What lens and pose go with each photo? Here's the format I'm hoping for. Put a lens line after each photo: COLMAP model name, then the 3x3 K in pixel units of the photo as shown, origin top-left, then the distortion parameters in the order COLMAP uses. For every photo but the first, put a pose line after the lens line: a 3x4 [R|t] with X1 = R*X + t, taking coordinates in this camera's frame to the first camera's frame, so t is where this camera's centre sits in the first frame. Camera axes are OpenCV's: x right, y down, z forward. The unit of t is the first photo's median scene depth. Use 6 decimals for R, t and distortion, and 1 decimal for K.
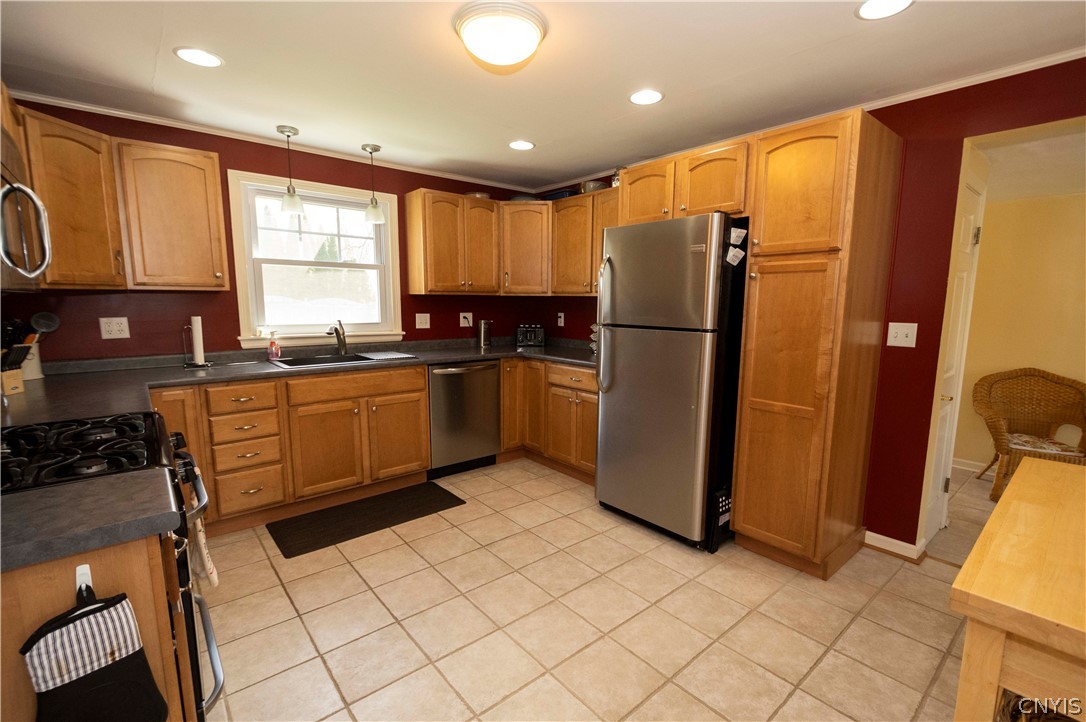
lens RADIAL K [[487.0, 0, 538.7], [0, 487.0, 371.9], [0, 0, 1]] dist [-0.003440, -0.001361]
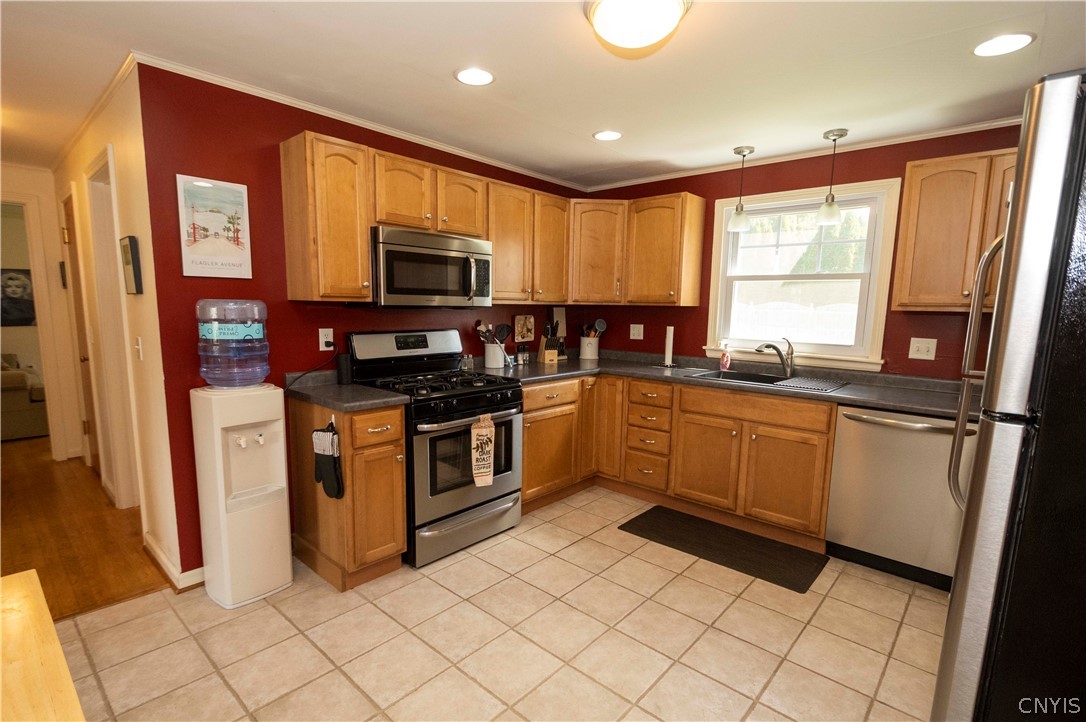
lens RADIAL K [[506.3, 0, 545.8], [0, 506.3, 376.3], [0, 0, 1]] dist [0.001453, -0.000249]
pose [[0.146889, 0.134932, -0.979907, 0.500986], [-0.160721, 0.980743, 0.110955, -0.074924], [0.976009, 0.141193, 0.165746, 0.450342]]
